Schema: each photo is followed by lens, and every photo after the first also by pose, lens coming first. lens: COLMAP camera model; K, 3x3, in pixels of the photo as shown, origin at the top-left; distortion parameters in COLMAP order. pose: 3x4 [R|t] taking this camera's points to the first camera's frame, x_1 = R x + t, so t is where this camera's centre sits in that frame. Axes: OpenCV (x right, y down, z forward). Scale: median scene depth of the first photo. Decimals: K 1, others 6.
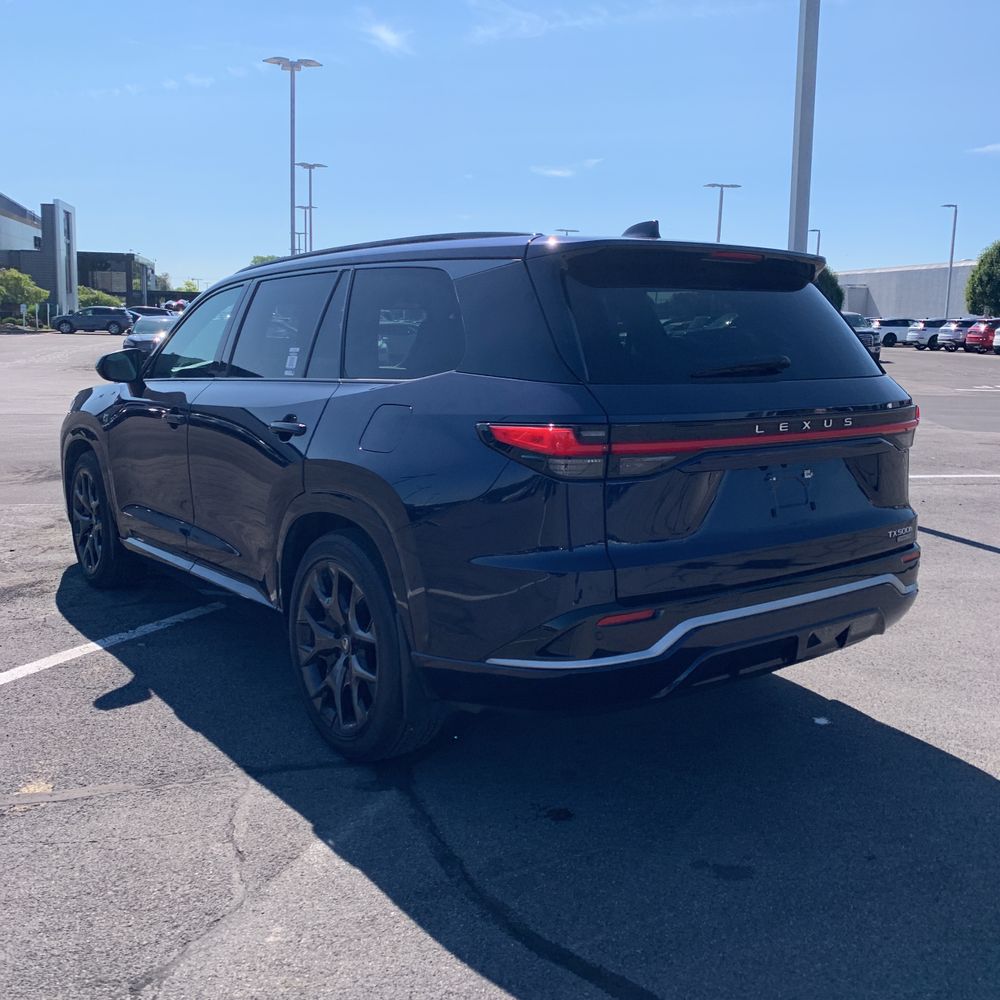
lens RADIAL K [[1060.8, 0, 512.2], [0, 1060.8, 462.9], [0, 0, 1]] dist [0.084589, -0.242656]
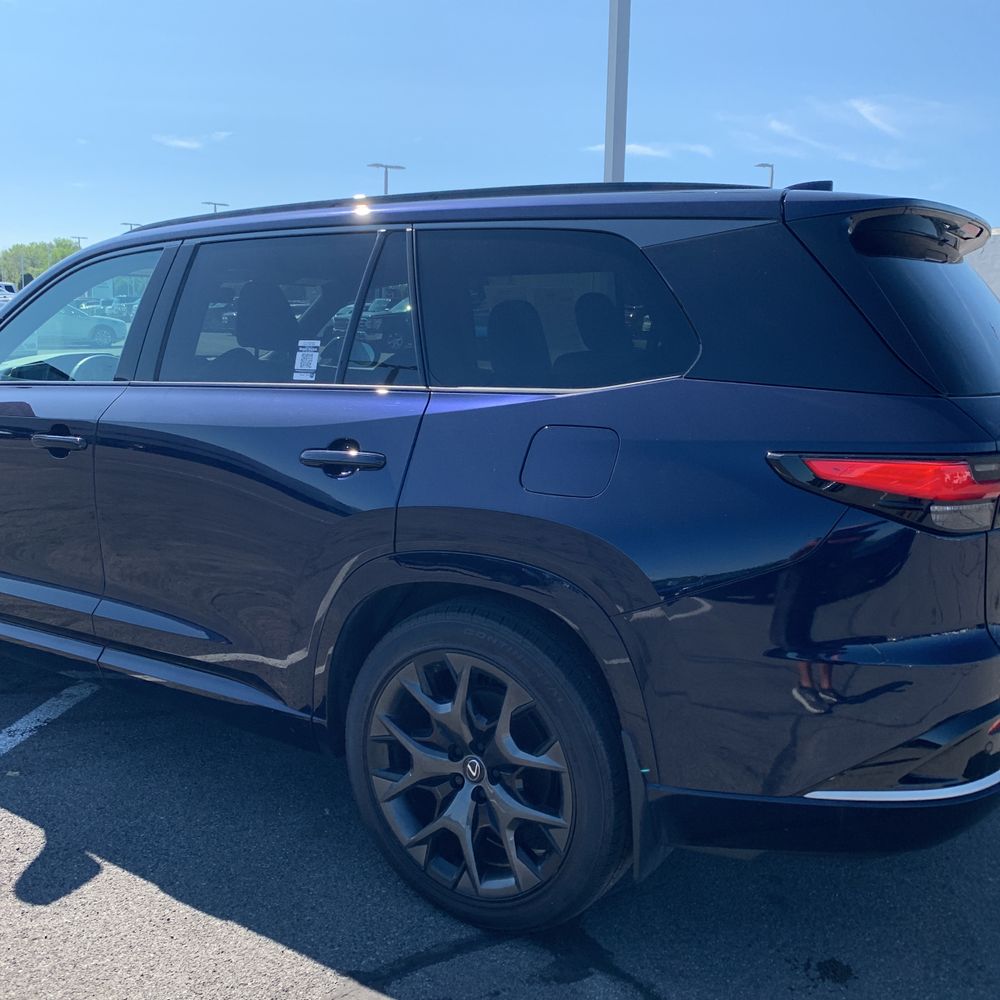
lens RADIAL K [[1044.6, 0, 503.0], [0, 1044.6, 475.1], [0, 0, 1]] dist [0.027237, -0.036573]
pose [[0.938407, -0.042013, 0.342968, -0.363190], [0.031525, 0.998851, 0.036101, -0.045846], [-0.344090, -0.023065, 0.938653, 0.351322]]
